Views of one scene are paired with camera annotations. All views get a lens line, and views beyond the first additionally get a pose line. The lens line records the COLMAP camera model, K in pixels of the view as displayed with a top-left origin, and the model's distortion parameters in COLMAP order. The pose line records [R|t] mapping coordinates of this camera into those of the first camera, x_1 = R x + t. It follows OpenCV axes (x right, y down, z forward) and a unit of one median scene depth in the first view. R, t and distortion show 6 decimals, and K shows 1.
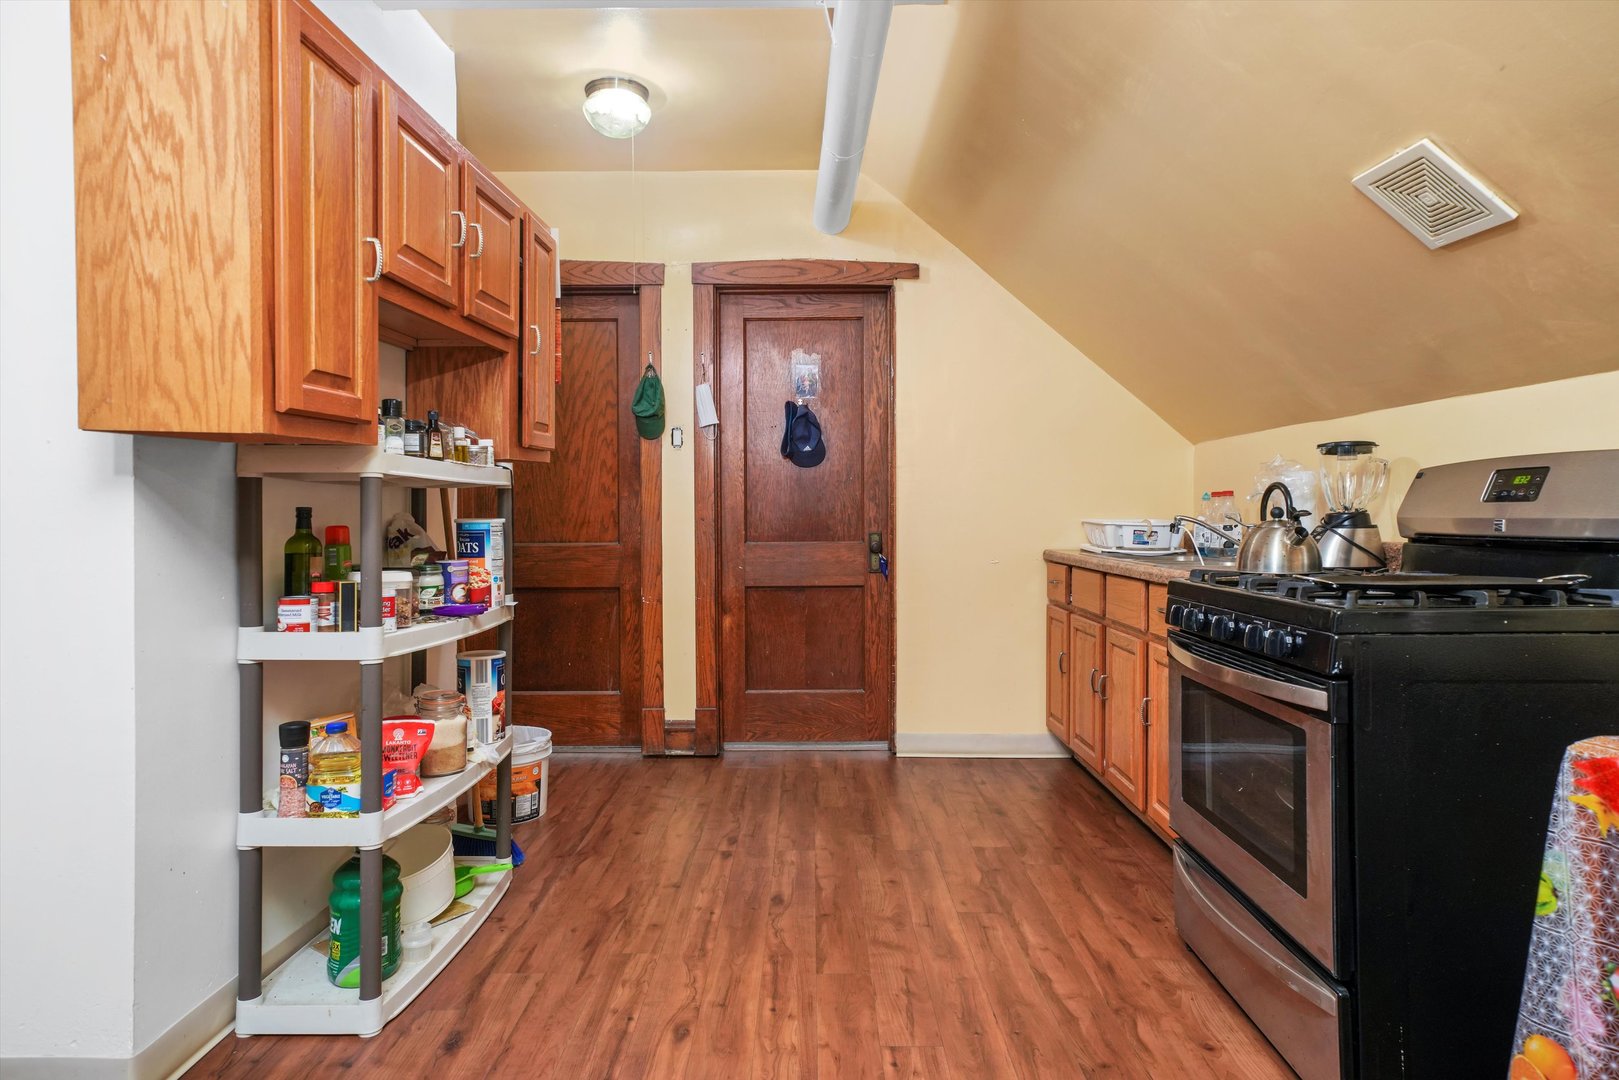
lens RADIAL K [[911.7, 0, 807.3], [0, 911.7, 523.4], [0, 0, 1]] dist [0.020179, 0.003998]
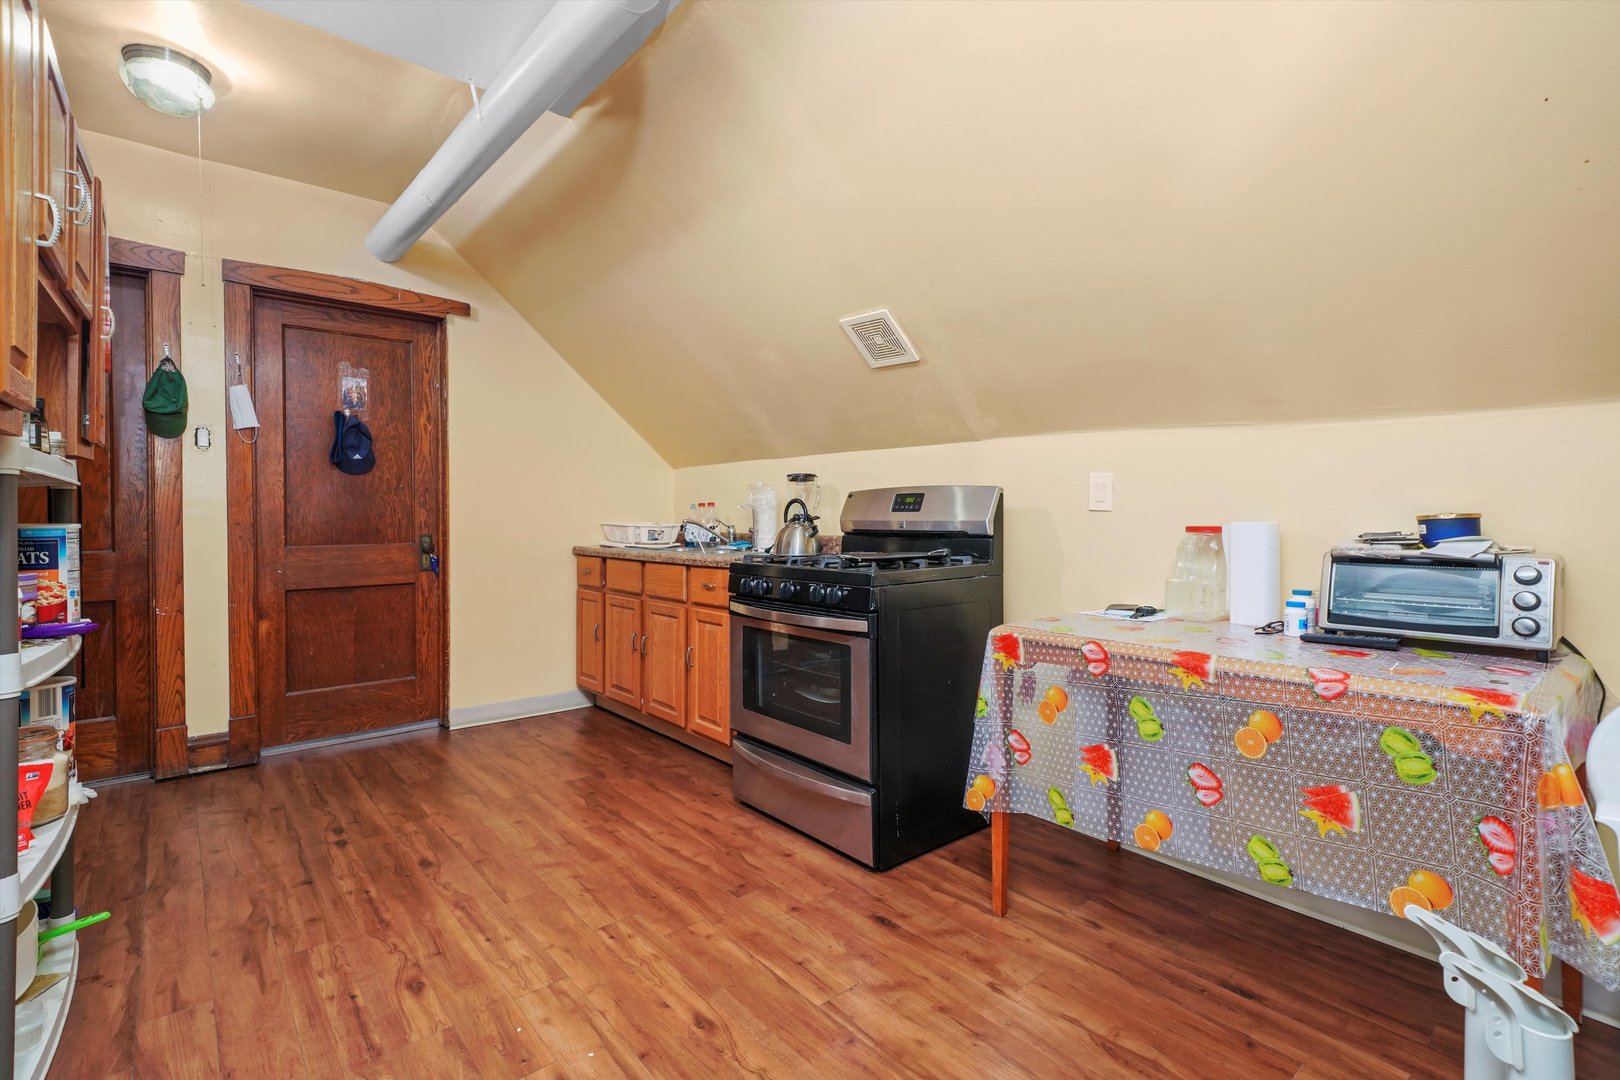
lens RADIAL K [[746.4, 0, 788.2], [0, 746.4, 526.4], [0, 0, 1]] dist [0.008696, 0.000644]
pose [[0.762800, -0.007186, 0.646594, -0.204281], [0.006876, 0.999972, 0.003002, -0.000111], [-0.646598, 0.002156, 0.762828, 0.009393]]
